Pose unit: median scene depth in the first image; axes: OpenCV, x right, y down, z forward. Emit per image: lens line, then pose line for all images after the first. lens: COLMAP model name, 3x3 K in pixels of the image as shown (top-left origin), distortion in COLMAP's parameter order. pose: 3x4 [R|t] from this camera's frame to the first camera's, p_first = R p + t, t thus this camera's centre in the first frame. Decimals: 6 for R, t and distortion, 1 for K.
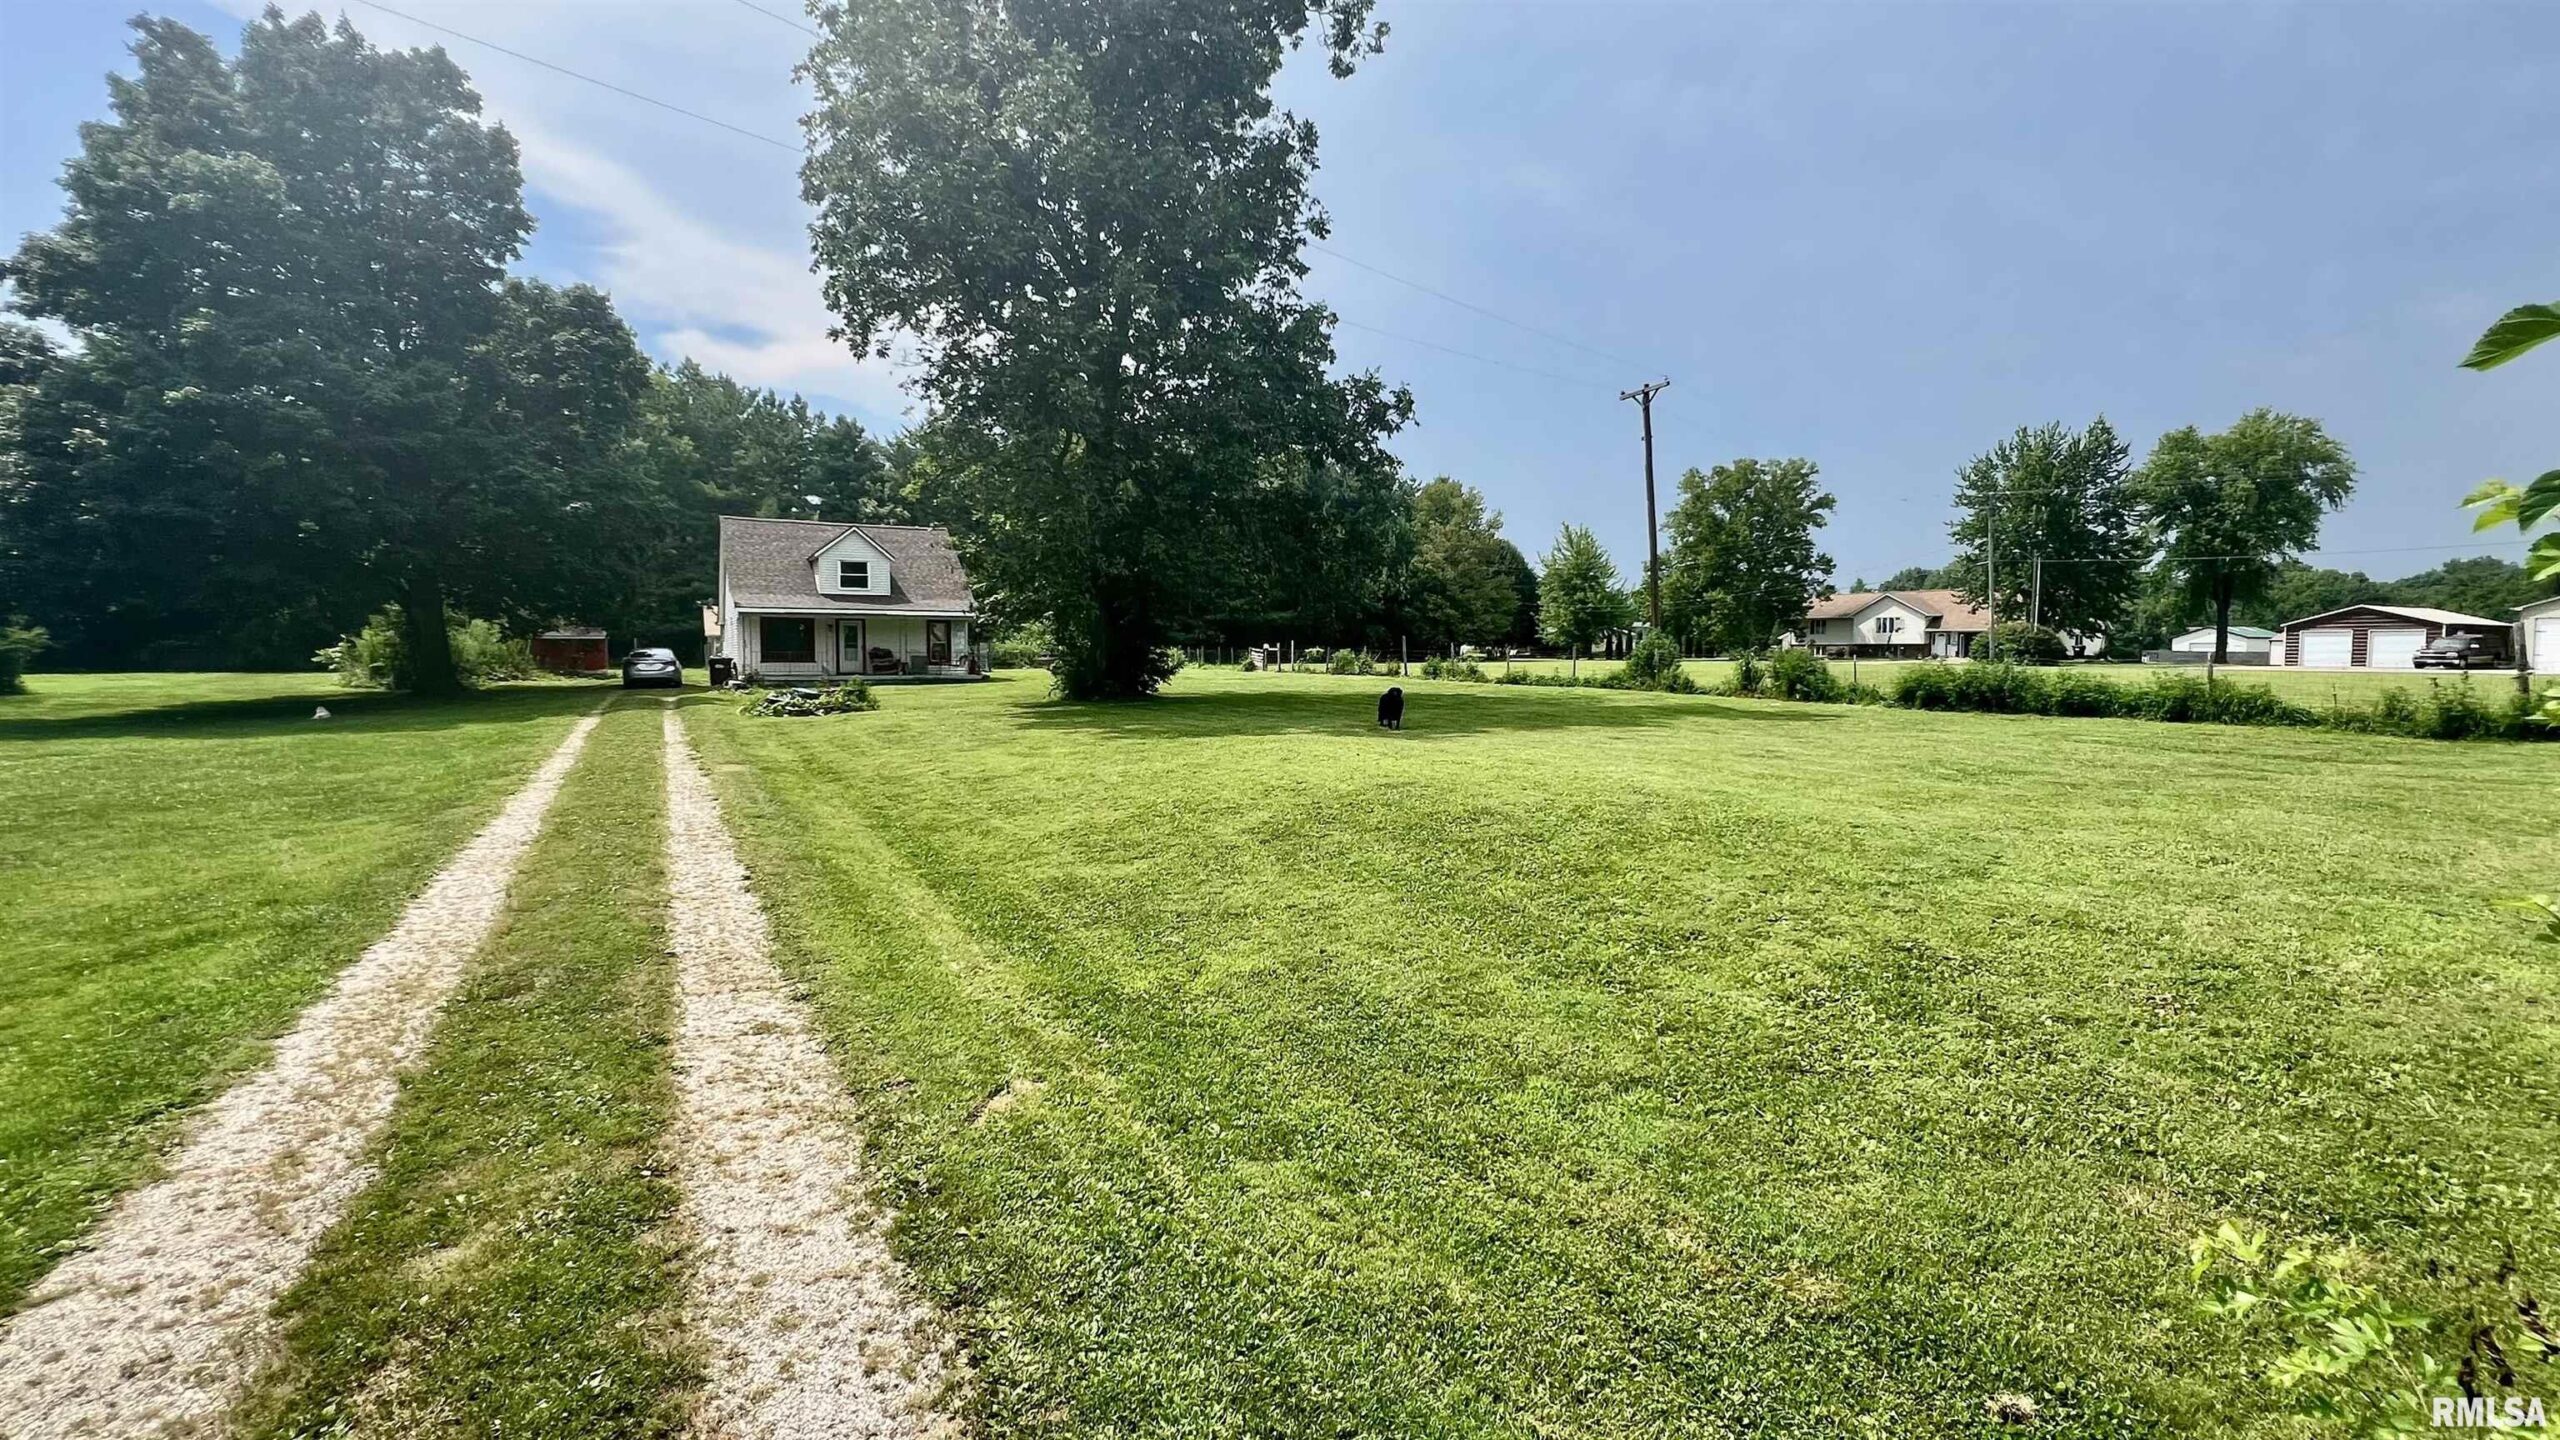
lens RADIAL K [[1167.0, 0, 1289.3], [0, 1167.0, 722.9], [0, 0, 1]] dist [-0.003147, 0.001531]
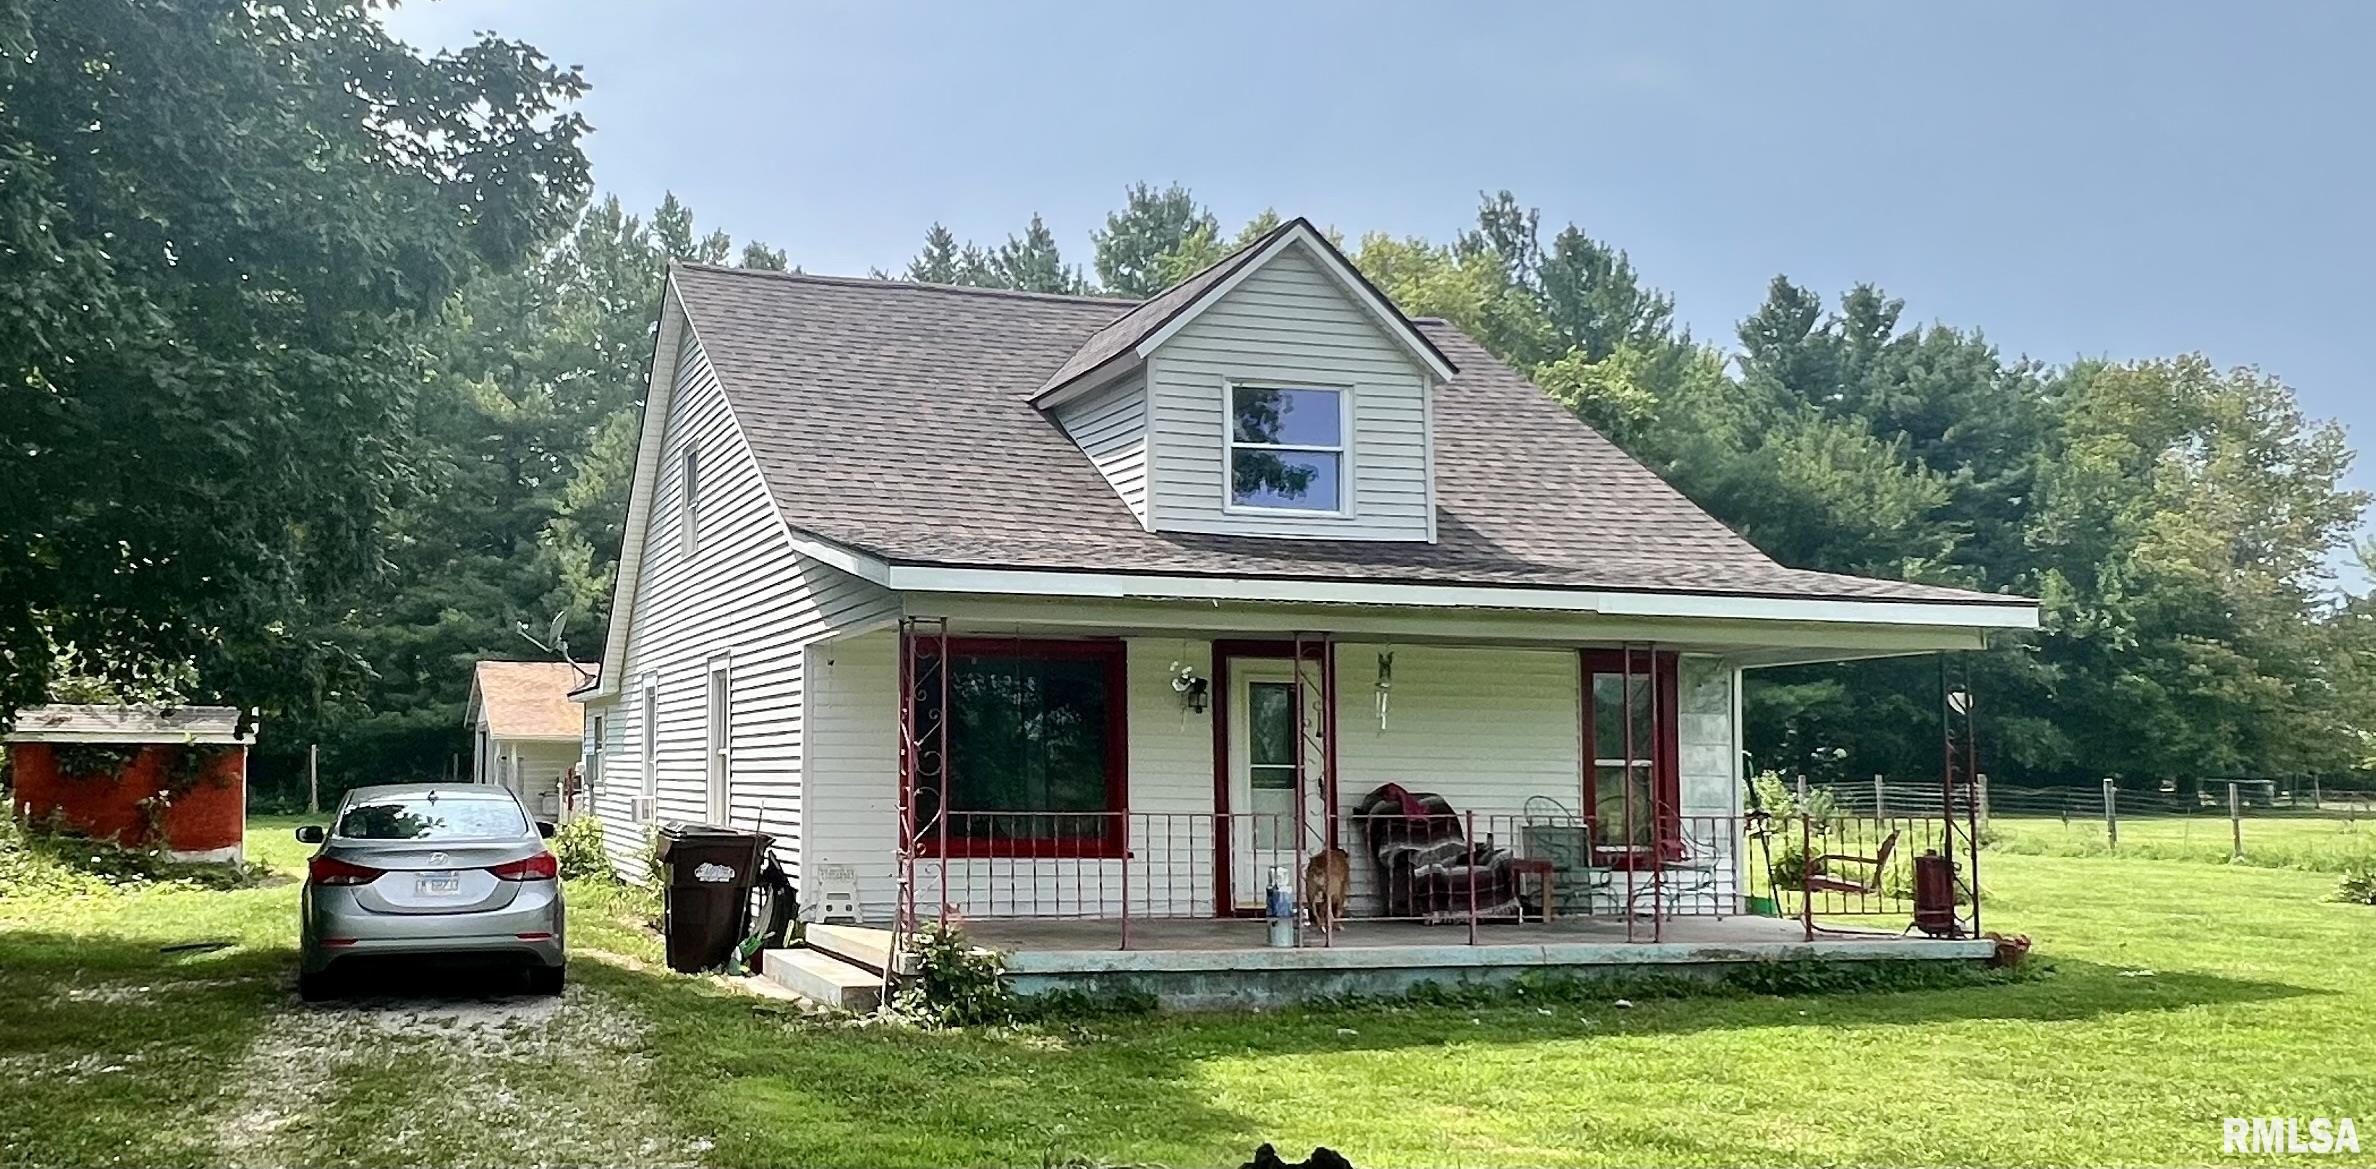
lens RADIAL K [[2971.3, 0, 1186.1], [0, 2971.3, 588.8], [0, 0, 1]] dist [-0.226610, 0.000000]
pose [[0.976280, -0.010146, -0.216273, -3.089528], [-0.017566, 0.991897, -0.125825, -0.359761], [0.215797, 0.126639, 0.968191, 5.397921]]
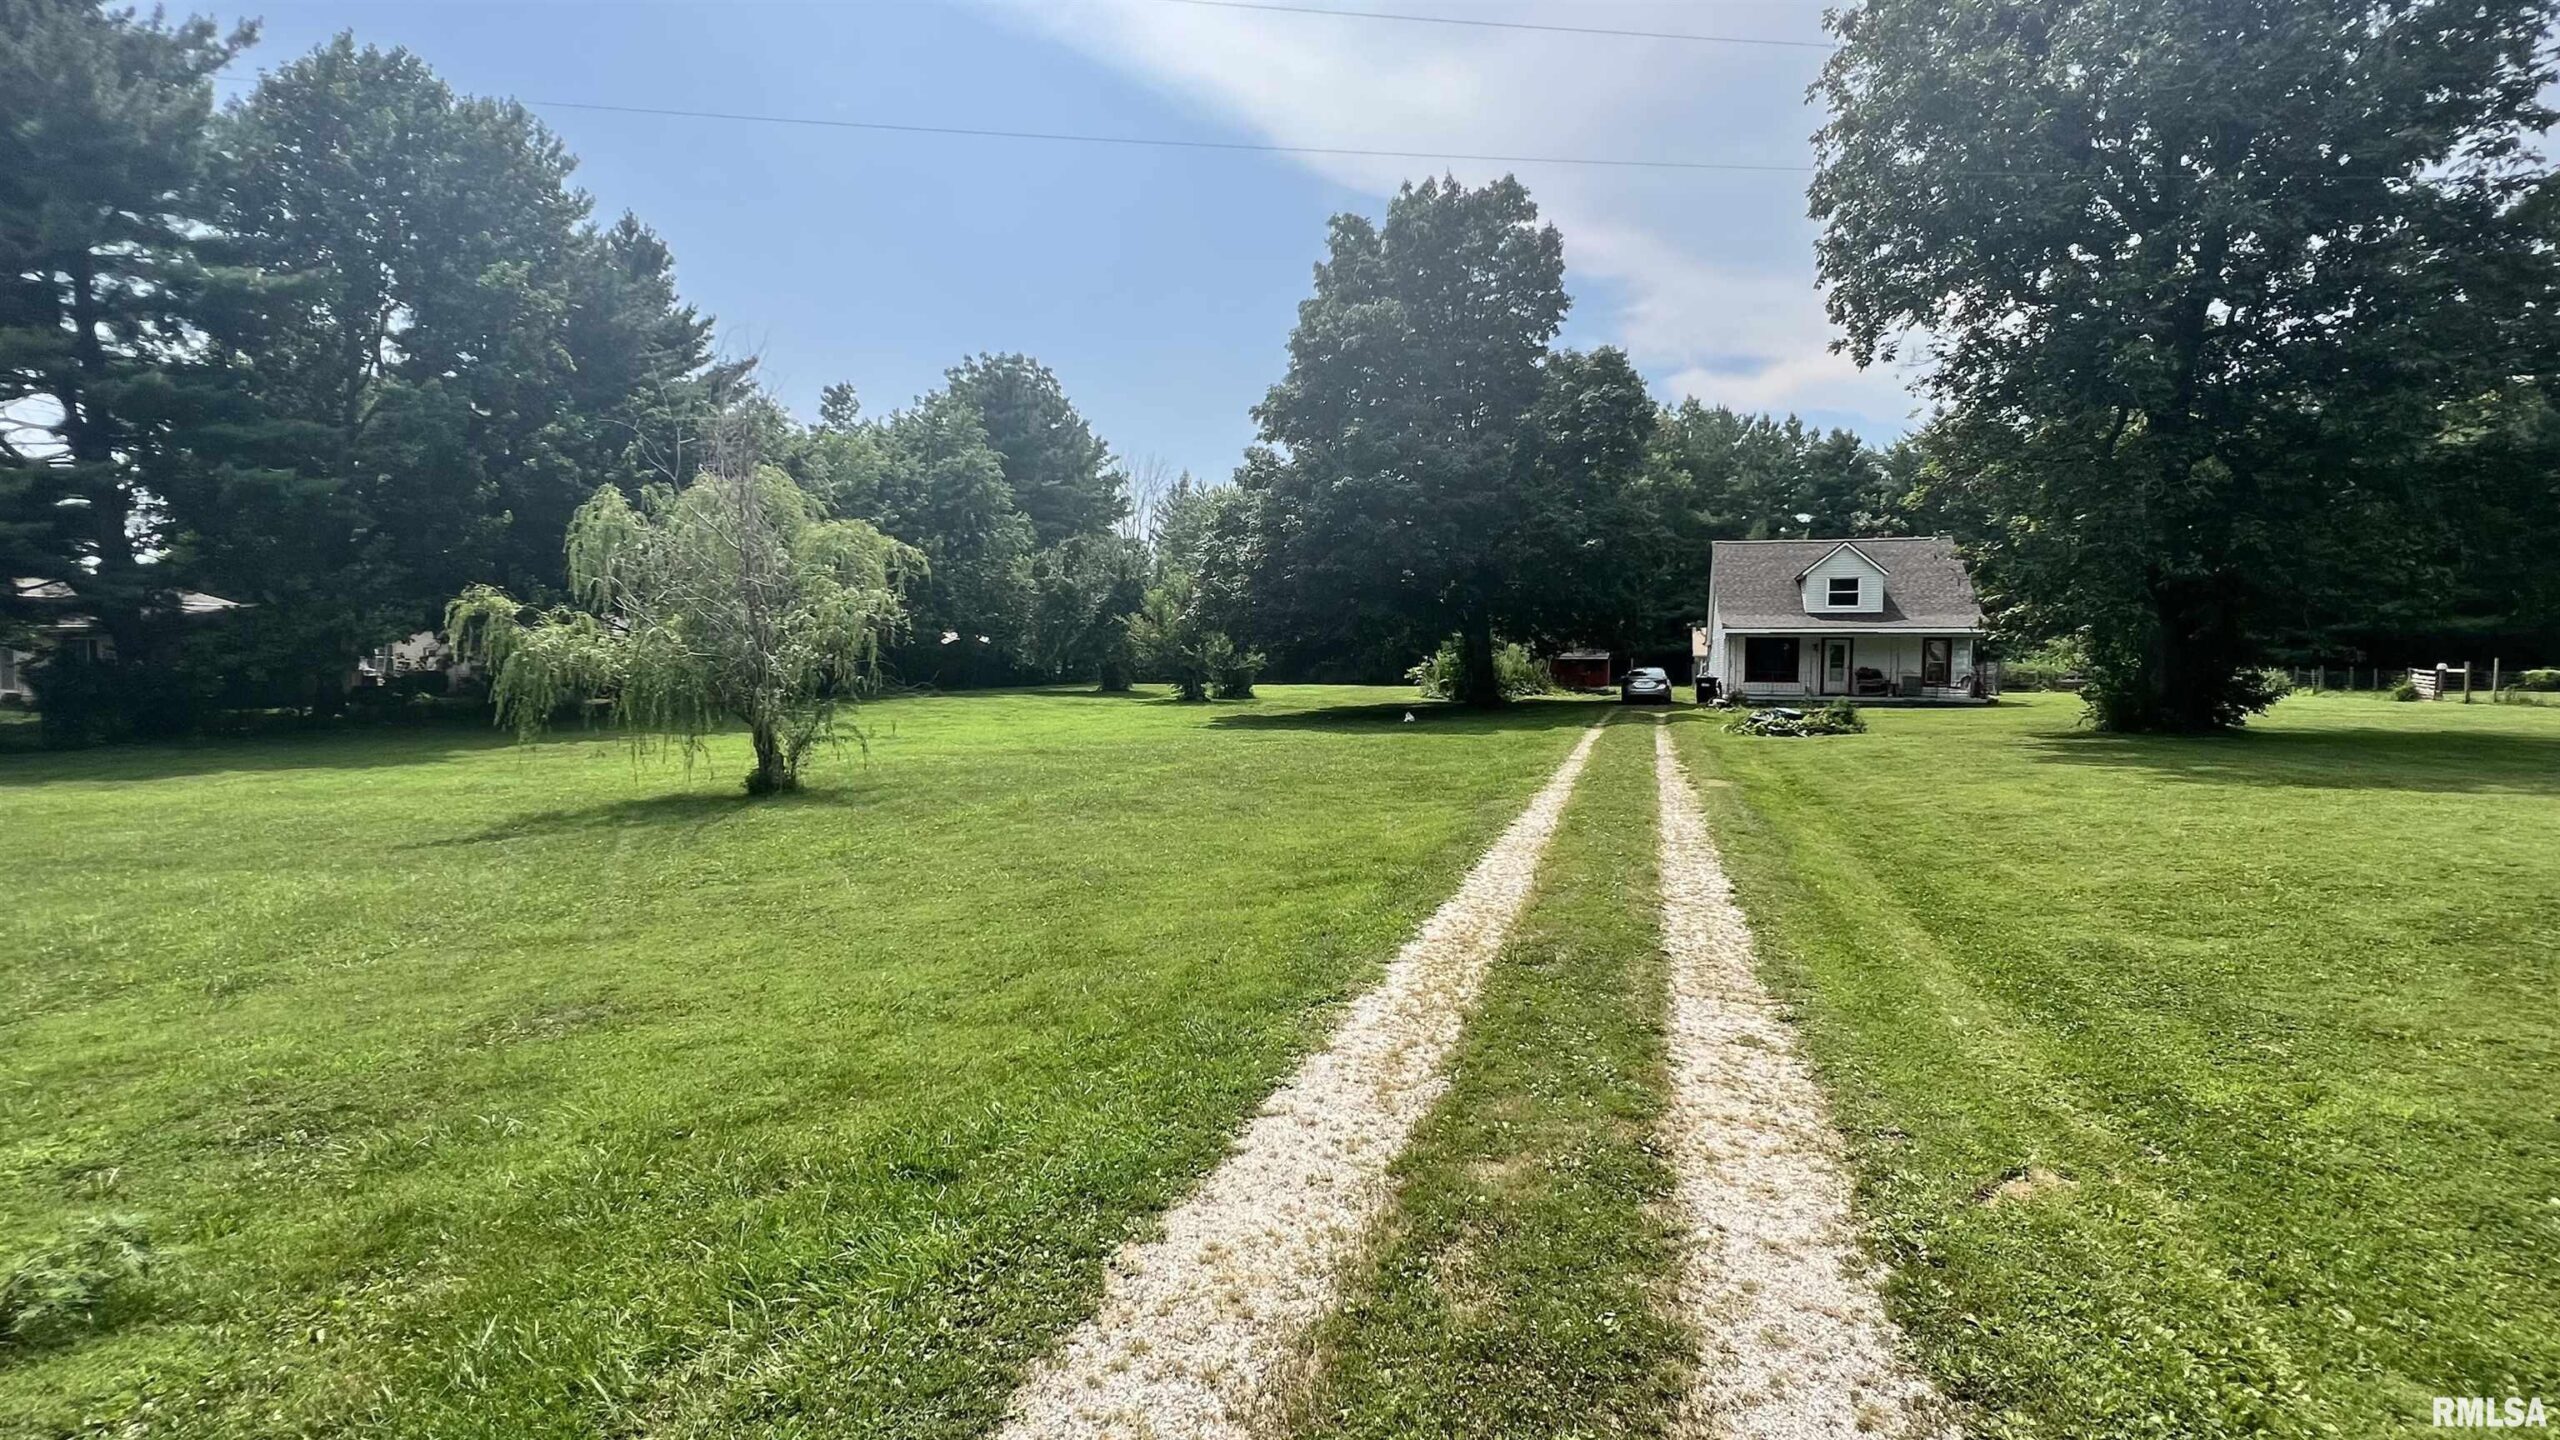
lens RADIAL K [[1167.0, 0, 1280.3], [0, 1167.0, 721.9], [0, 0, 1]] dist [-0.003147, 0.001531]
pose [[0.694638, 0.034916, -0.718511, -0.004034], [-0.047554, 0.998865, 0.002566, -0.000120], [0.717786, 0.032386, 0.695511, -0.004320]]
